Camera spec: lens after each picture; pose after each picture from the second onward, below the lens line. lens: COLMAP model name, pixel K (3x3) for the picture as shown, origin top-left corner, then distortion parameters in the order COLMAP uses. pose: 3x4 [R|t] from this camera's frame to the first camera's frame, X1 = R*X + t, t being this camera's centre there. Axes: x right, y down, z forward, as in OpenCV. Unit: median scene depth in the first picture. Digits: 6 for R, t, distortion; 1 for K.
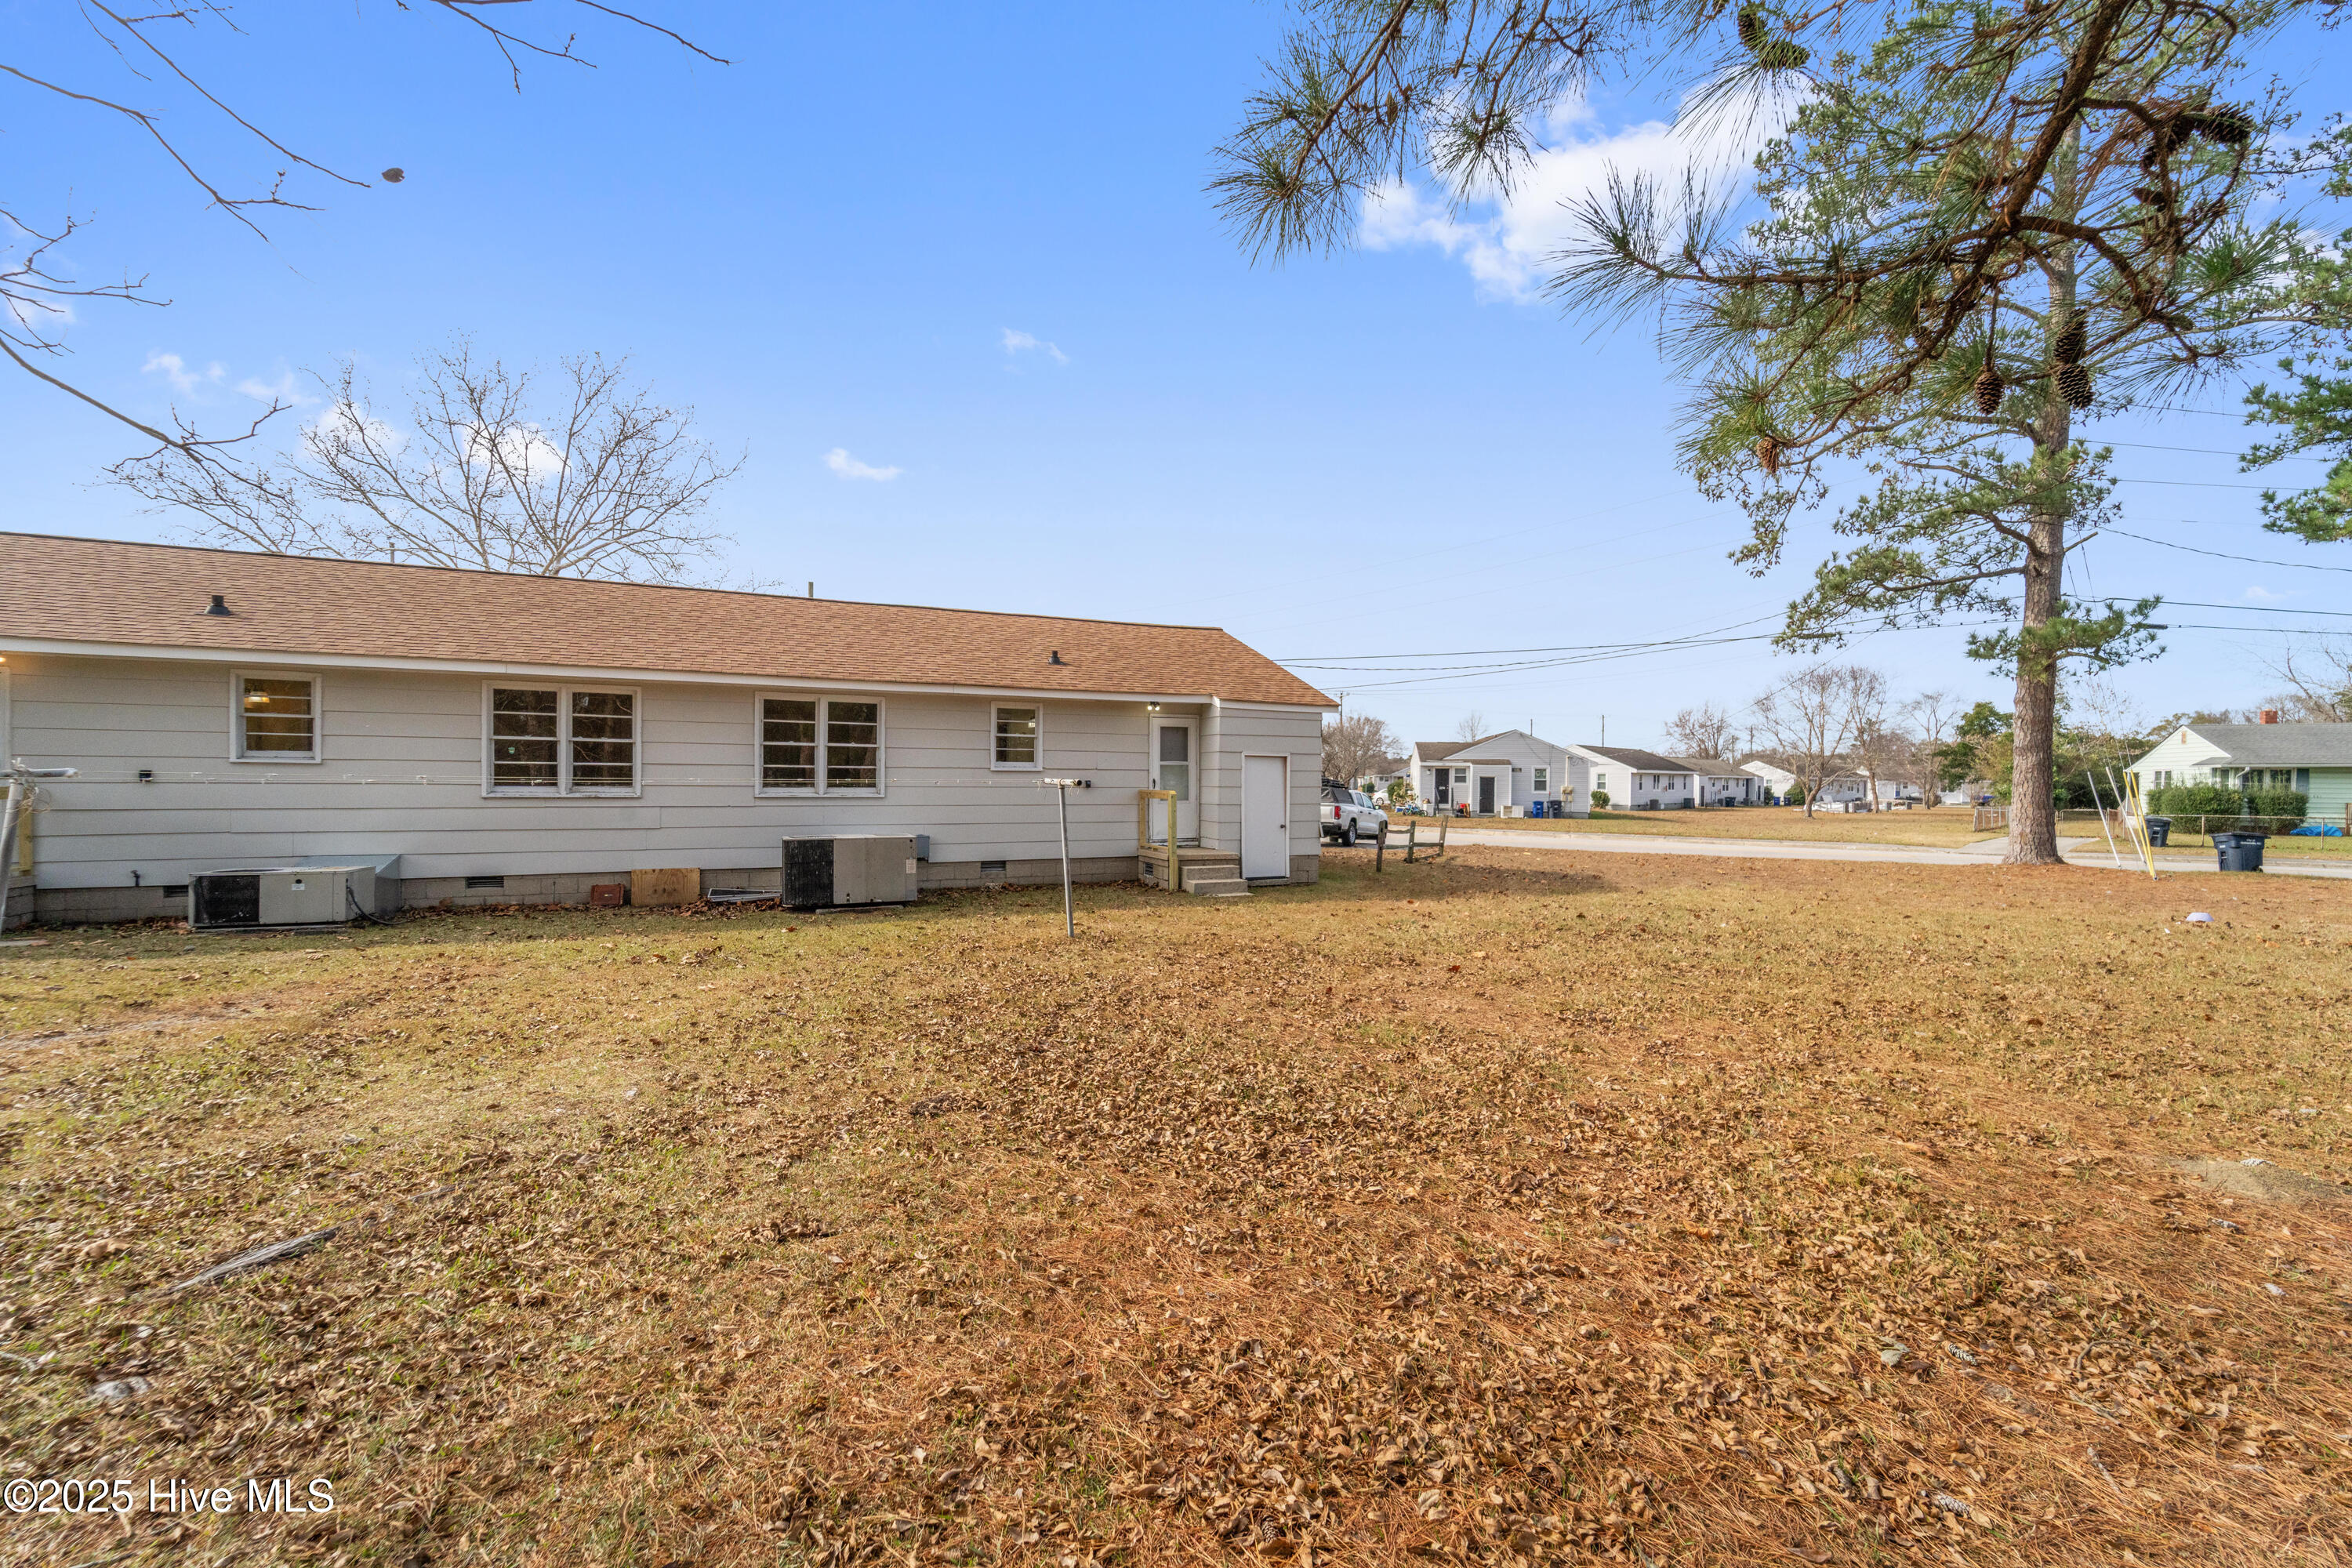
lens RADIAL K [[957.4, 0, 1176.0], [0, 957.4, 784.0], [0, 0, 1]] dist [0.002176, 0.000170]
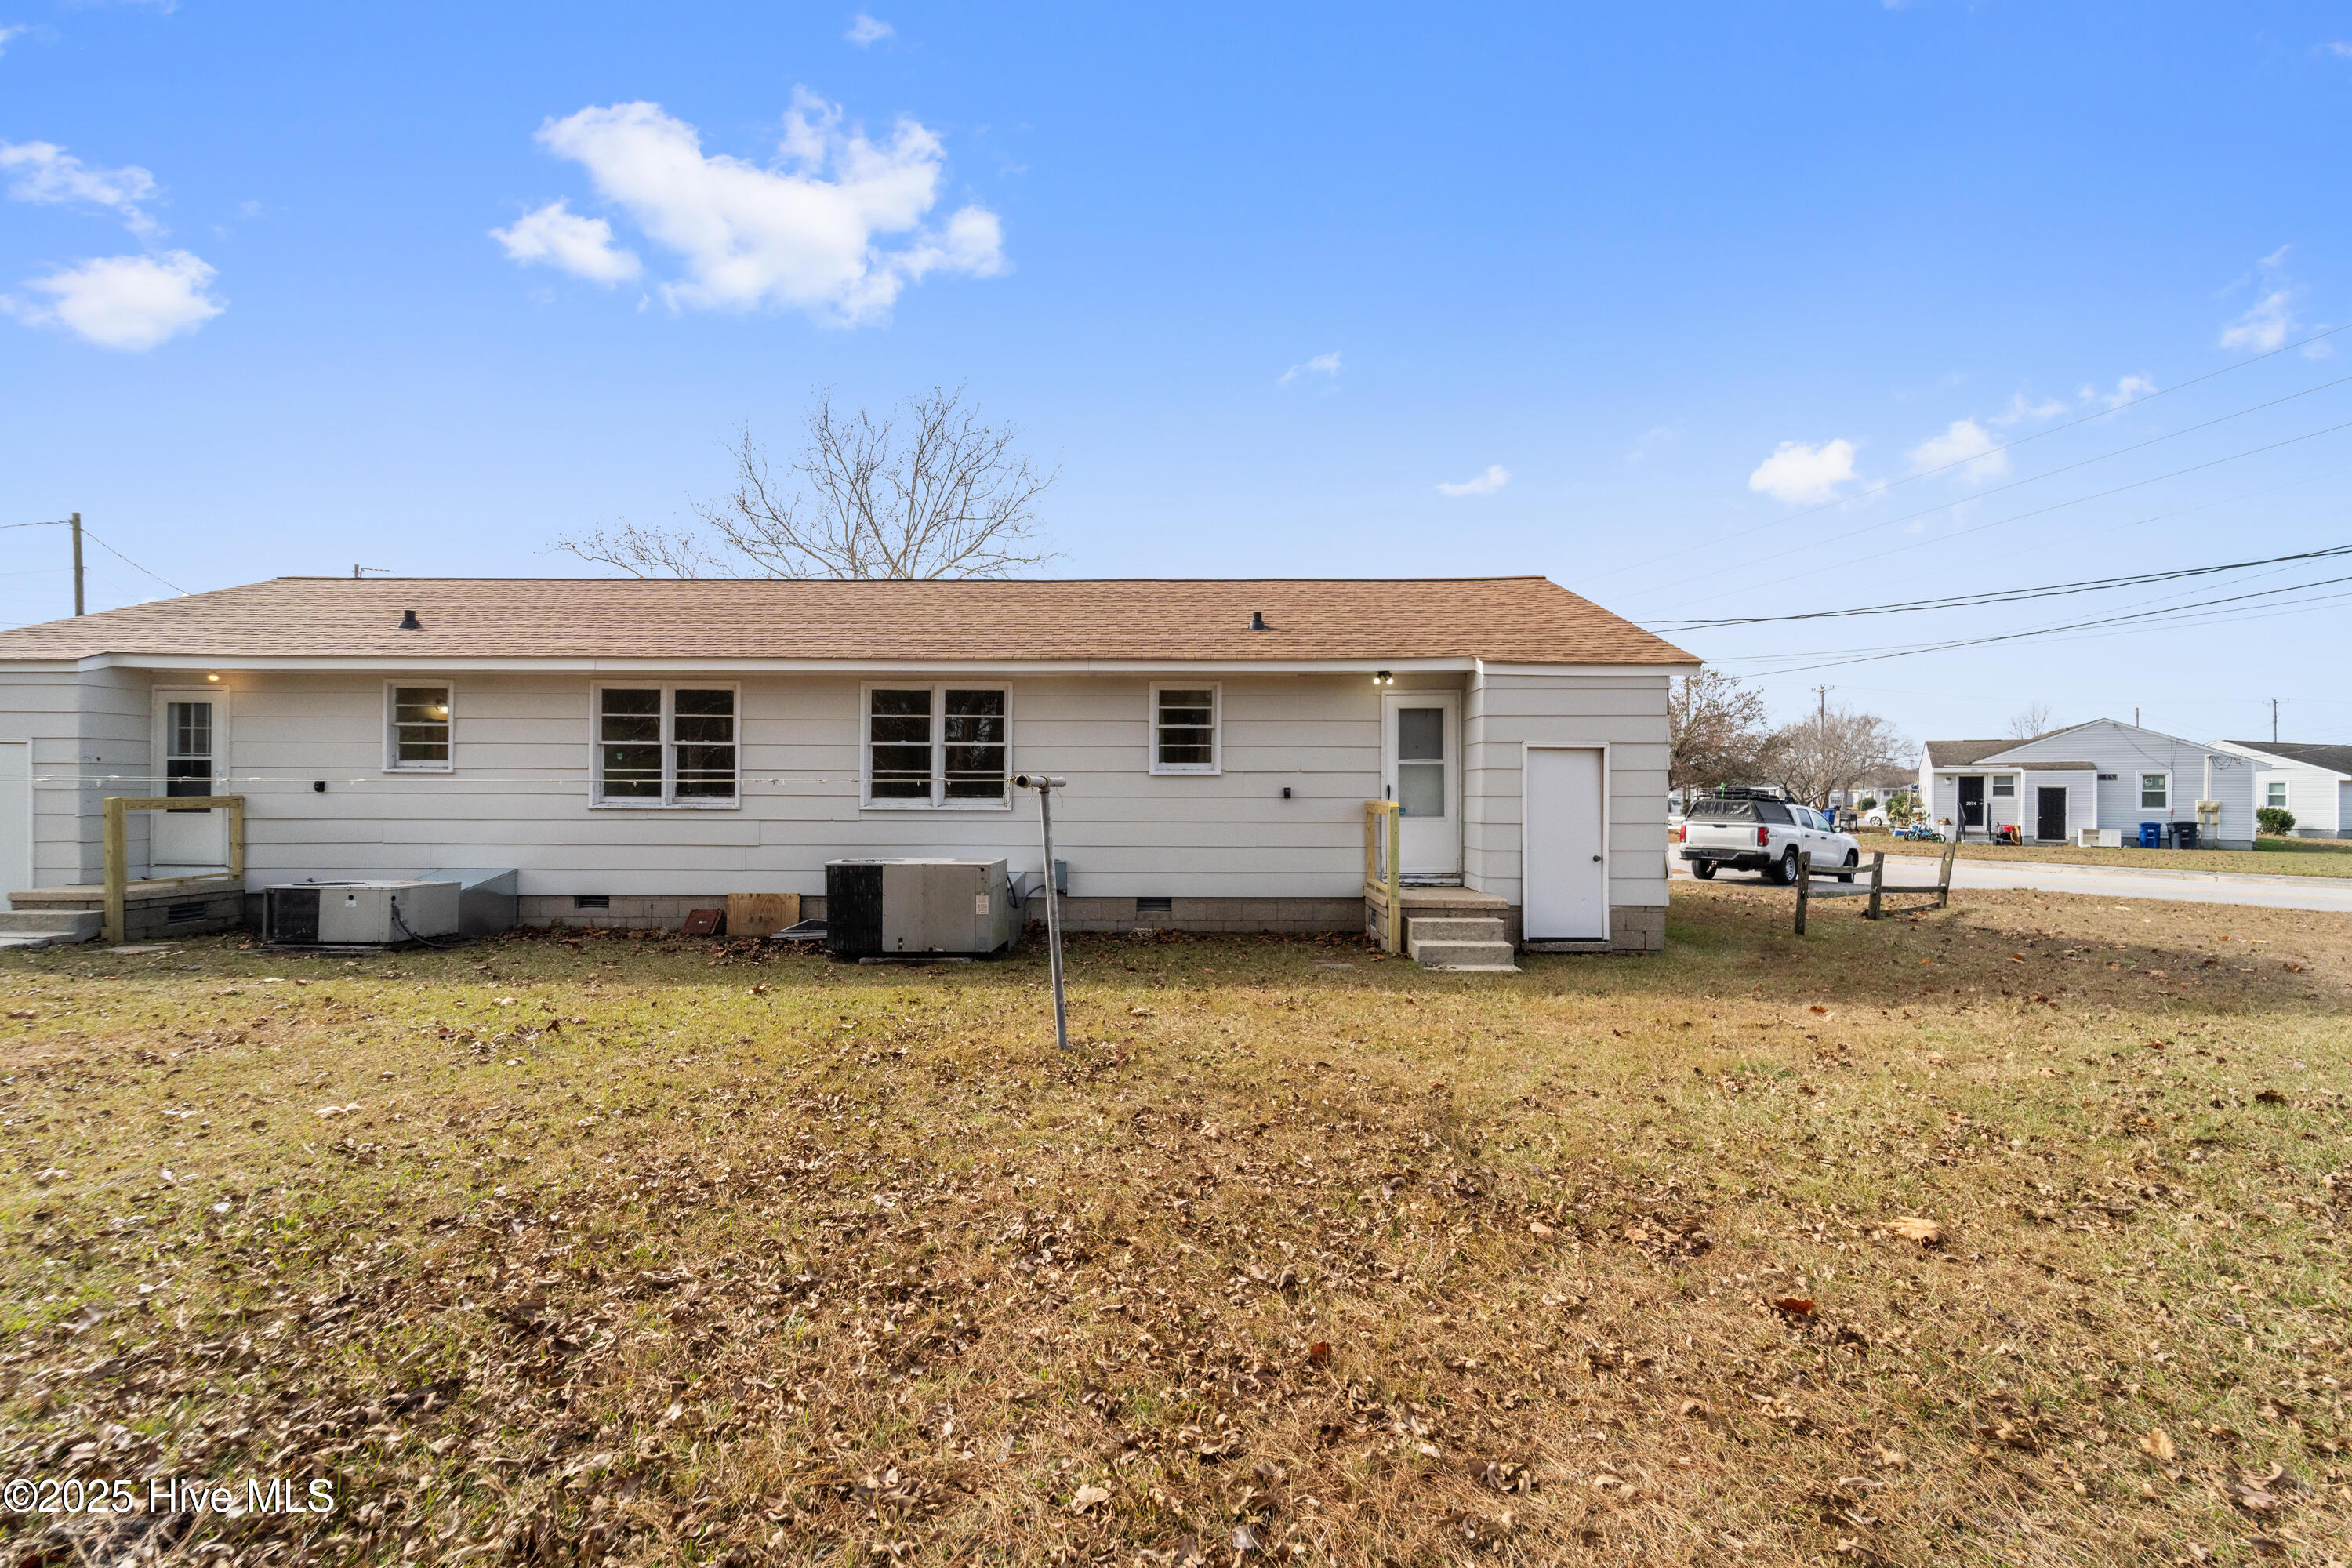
lens RADIAL K [[957.4, 0, 1176.0], [0, 957.4, 784.0], [0, 0, 1]] dist [0.002176, 0.000170]
pose [[0.907878, -0.008552, -0.419146, 0.125326], [0.001138, 0.999838, -0.017936, 0.006054], [0.419232, 0.015807, 0.907741, 0.314224]]
